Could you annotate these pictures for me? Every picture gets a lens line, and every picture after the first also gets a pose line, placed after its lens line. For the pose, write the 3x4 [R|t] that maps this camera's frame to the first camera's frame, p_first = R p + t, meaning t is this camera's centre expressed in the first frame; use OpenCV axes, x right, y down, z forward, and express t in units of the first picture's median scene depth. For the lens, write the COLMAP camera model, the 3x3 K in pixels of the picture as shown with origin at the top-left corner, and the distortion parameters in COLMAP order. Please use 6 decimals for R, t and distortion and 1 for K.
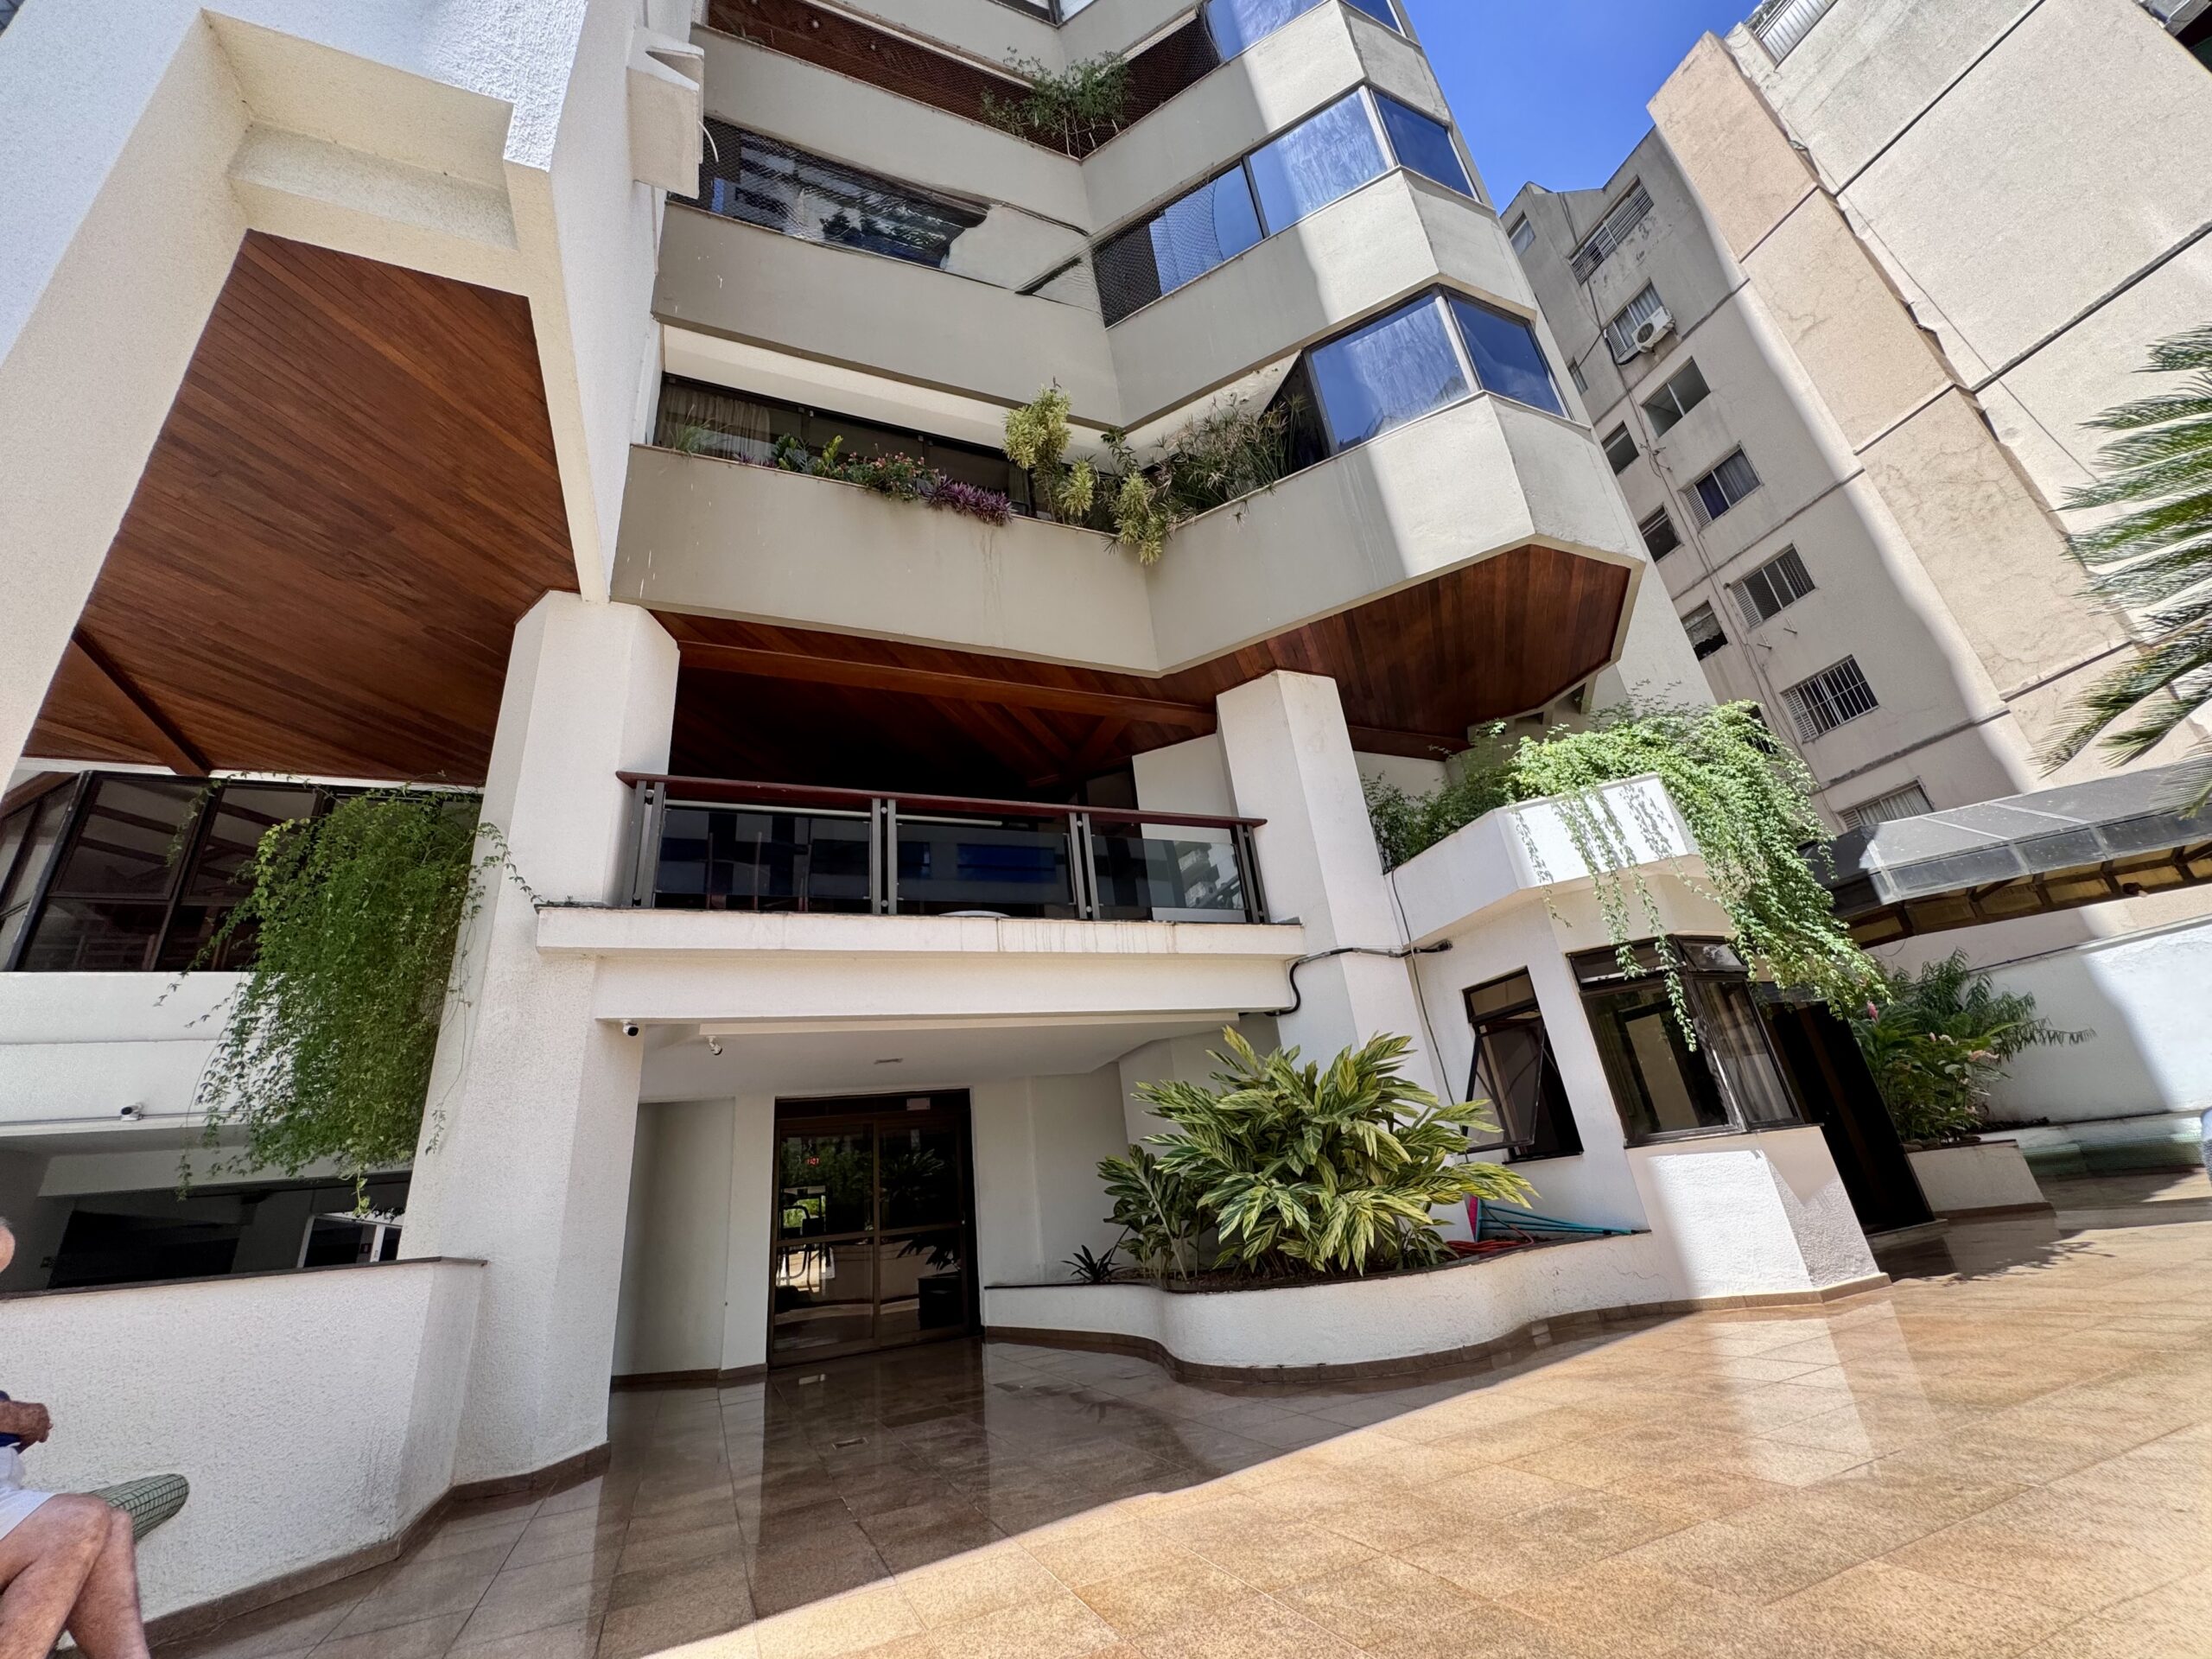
lens RADIAL K [[893.0, 0, 1106.5], [0, 893.0, 832.2], [0, 0, 1]] dist [-0.002635, -0.000394]
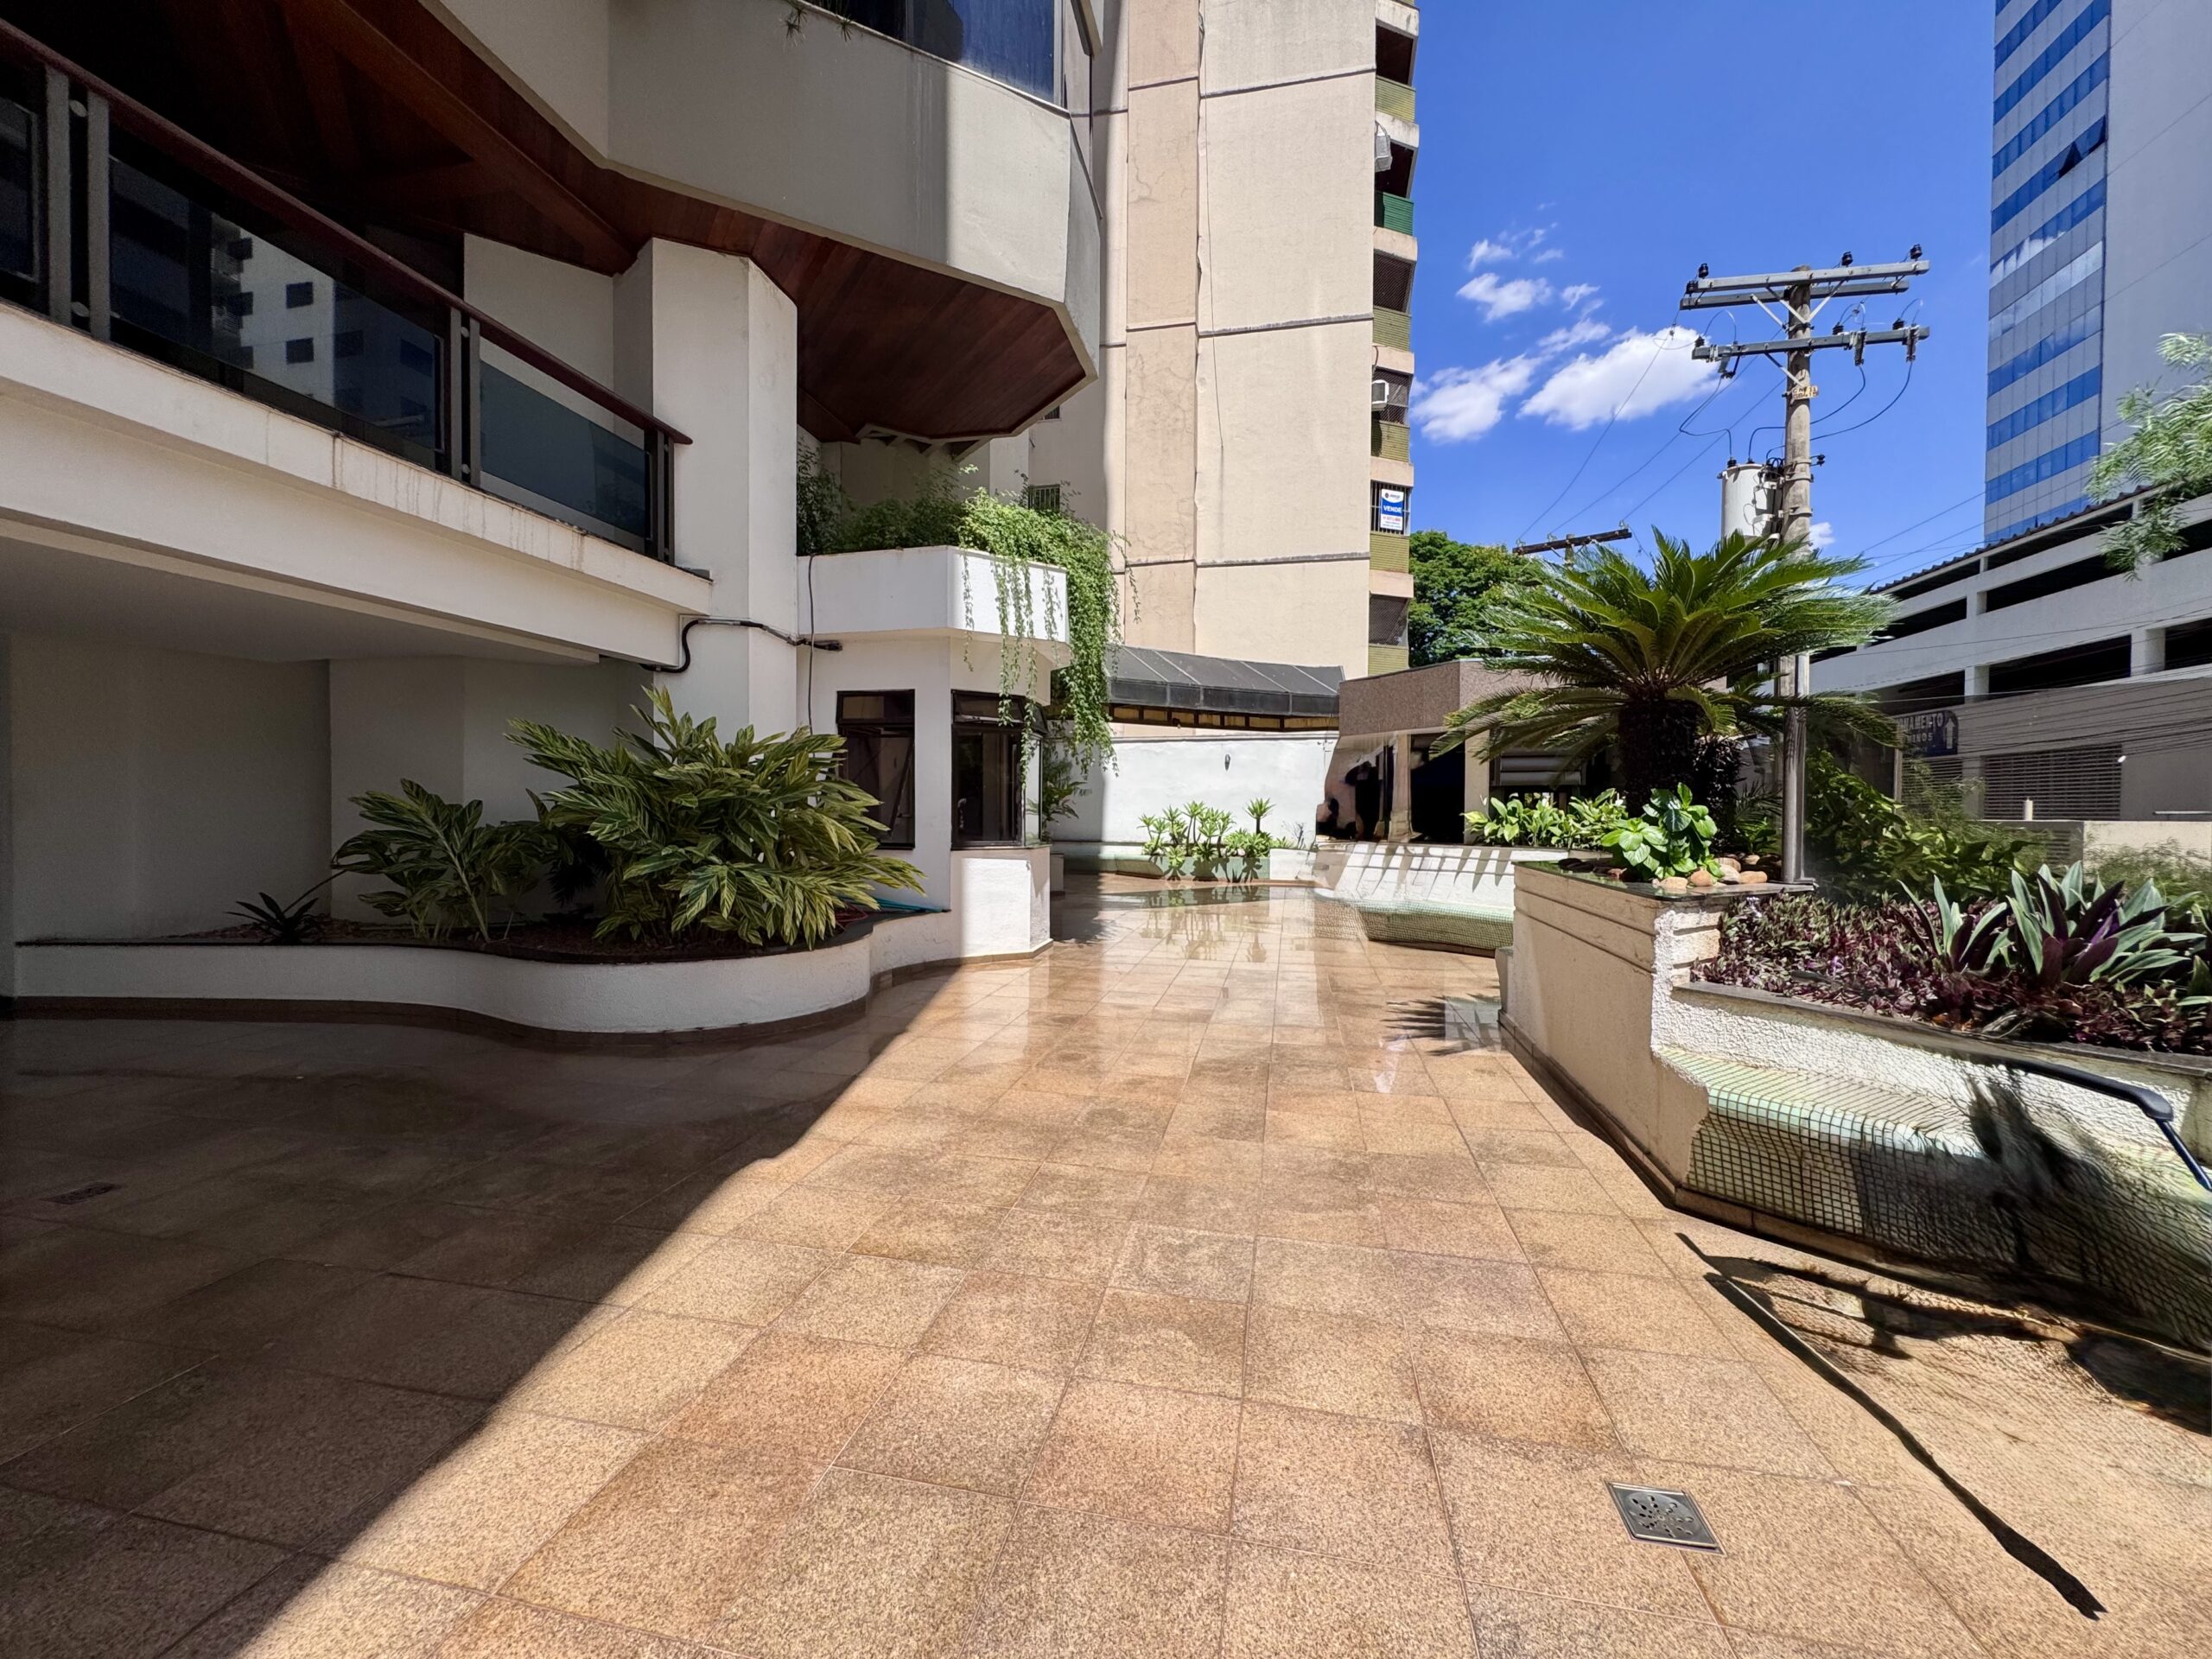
lens RADIAL K [[893.0, 0, 1109.8], [0, 893.0, 827.8], [0, 0, 1]] dist [-0.002635, -0.000394]
pose [[0.558926, 0.098028, 0.823403, -0.268251], [-0.391605, 0.906483, 0.157903, 0.032146], [-0.730922, -0.410705, 0.545046, 0.133416]]
